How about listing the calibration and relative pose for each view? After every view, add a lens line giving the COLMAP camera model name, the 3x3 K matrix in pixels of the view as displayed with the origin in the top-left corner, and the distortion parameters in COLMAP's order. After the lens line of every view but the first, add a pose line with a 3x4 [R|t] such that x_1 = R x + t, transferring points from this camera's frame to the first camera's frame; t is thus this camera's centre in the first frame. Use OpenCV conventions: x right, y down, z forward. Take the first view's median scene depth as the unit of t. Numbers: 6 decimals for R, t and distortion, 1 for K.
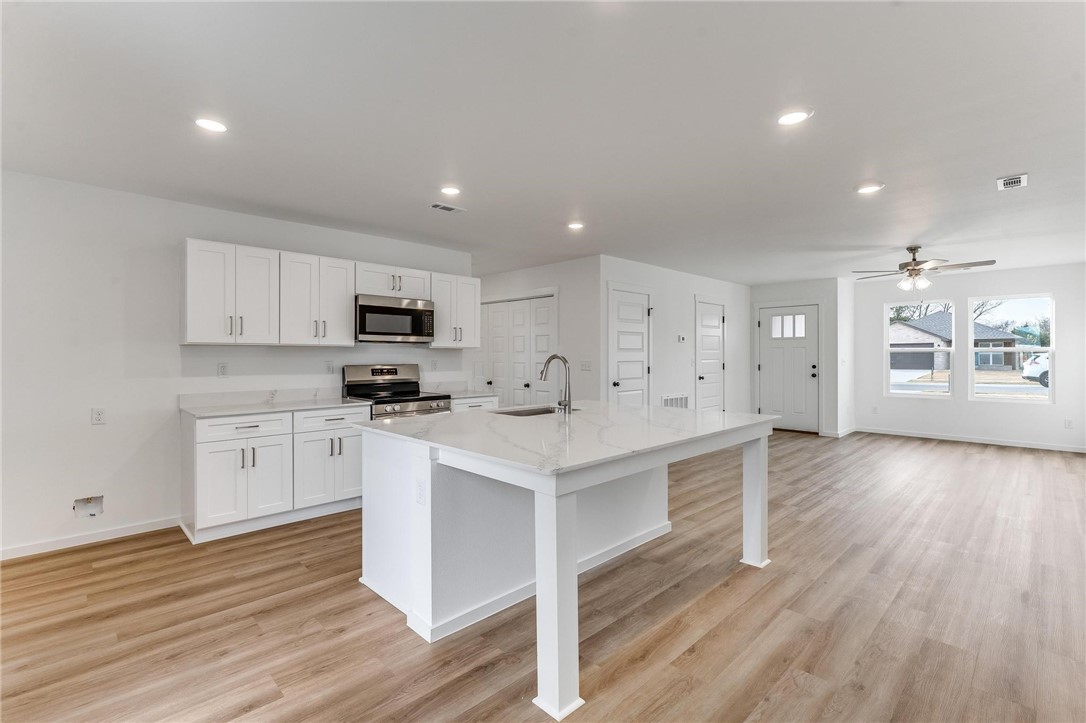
lens RADIAL K [[502.9, 0, 538.8], [0, 502.9, 353.9], [0, 0, 1]] dist [0.002468, -0.001611]
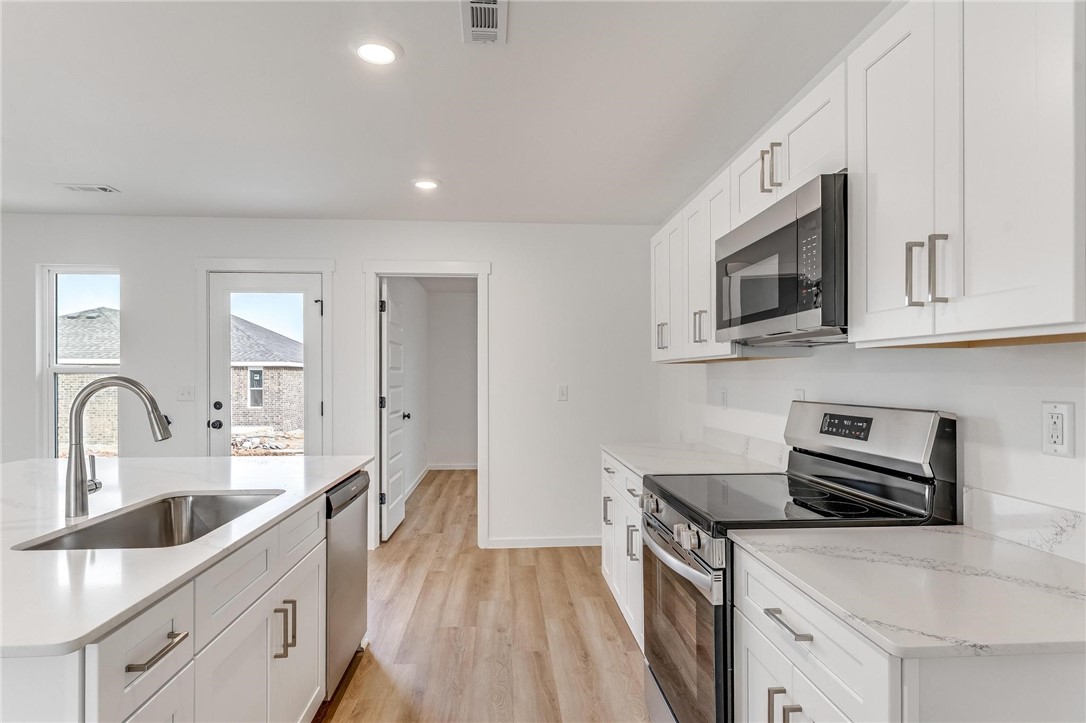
lens RADIAL K [[587.3, 0, 536.4], [0, 587.3, 374.9], [0, 0, 1]] dist [-0.002435, -0.001959]
pose [[-0.654999, 0.001491, -0.755628, 0.126762], [0.010261, 0.999923, -0.006921, 0.002594], [0.755560, -0.012287, -0.654964, 1.114115]]
